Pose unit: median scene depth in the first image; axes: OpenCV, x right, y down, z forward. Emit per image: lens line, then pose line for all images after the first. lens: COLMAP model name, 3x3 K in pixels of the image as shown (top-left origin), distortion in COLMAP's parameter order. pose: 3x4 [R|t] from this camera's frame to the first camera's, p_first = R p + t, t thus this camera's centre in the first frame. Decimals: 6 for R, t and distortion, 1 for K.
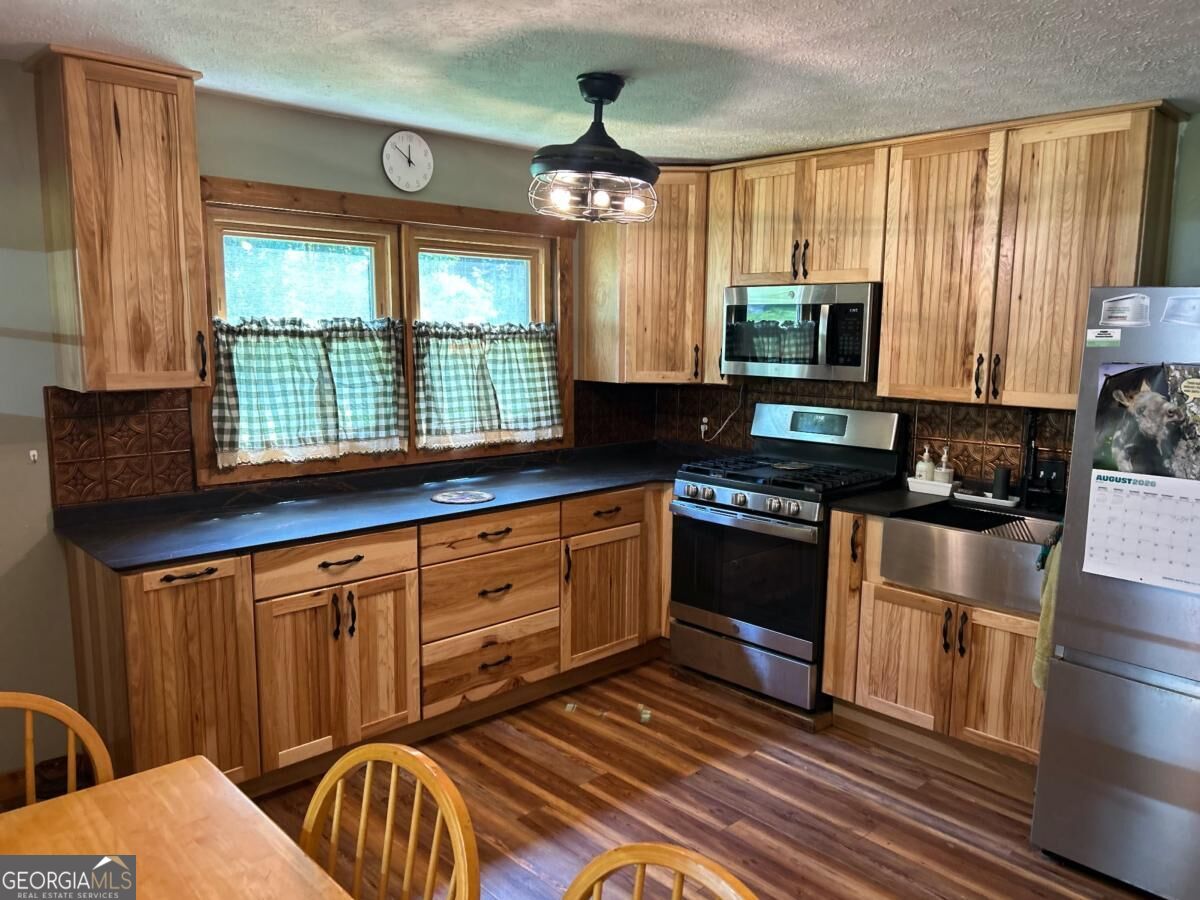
lens RADIAL K [[899.7, 0, 600.0], [0, 899.7, 450.0], [0, 0, 1]] dist [0.028826, -0.002238]
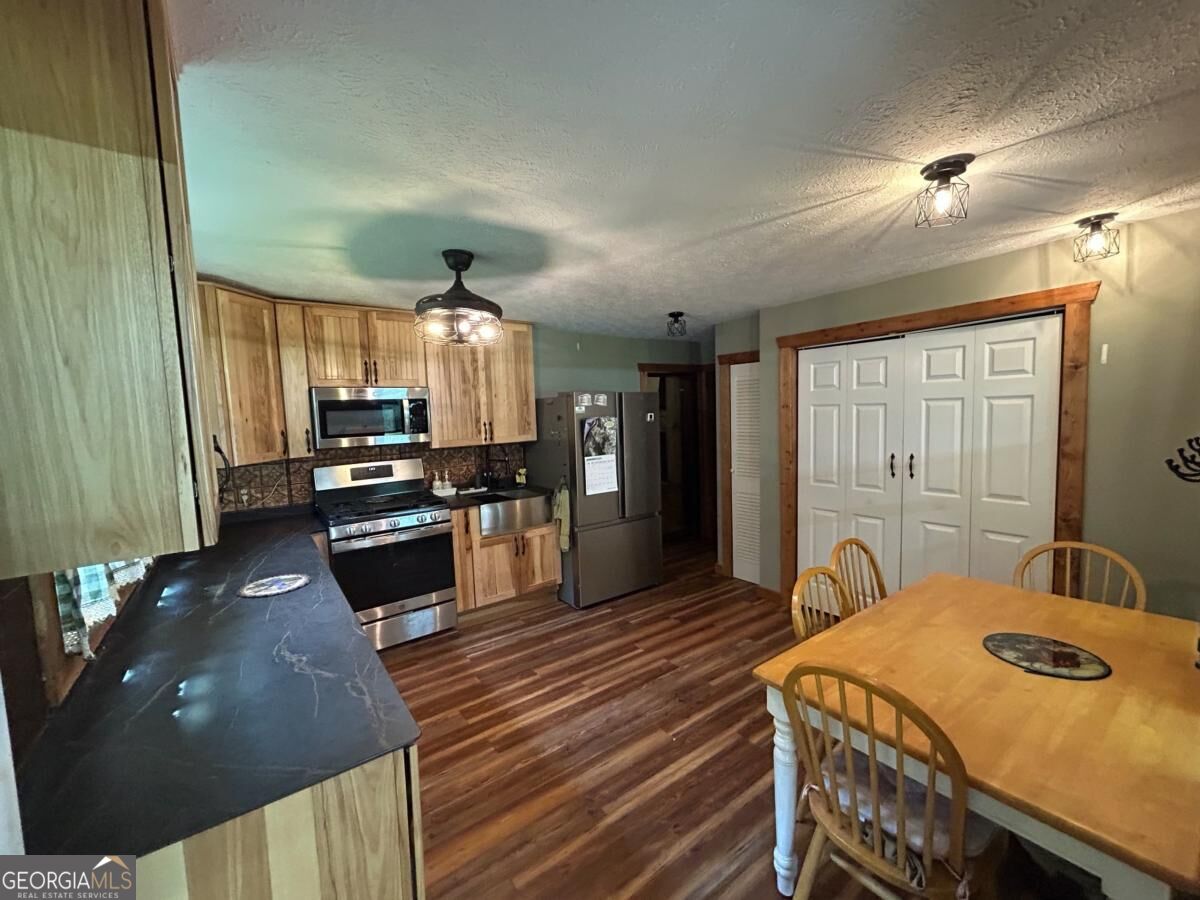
lens RADIAL K [[482.4, 0, 600.4], [0, 482.4, 442.3], [0, 0, 1]] dist [0.000305, 0.000025]
pose [[0.126427, -0.088079, 0.988058, -0.659812], [0.170572, 0.983145, 0.065816, -0.082785], [-0.977201, 0.160214, 0.139320, 0.555720]]
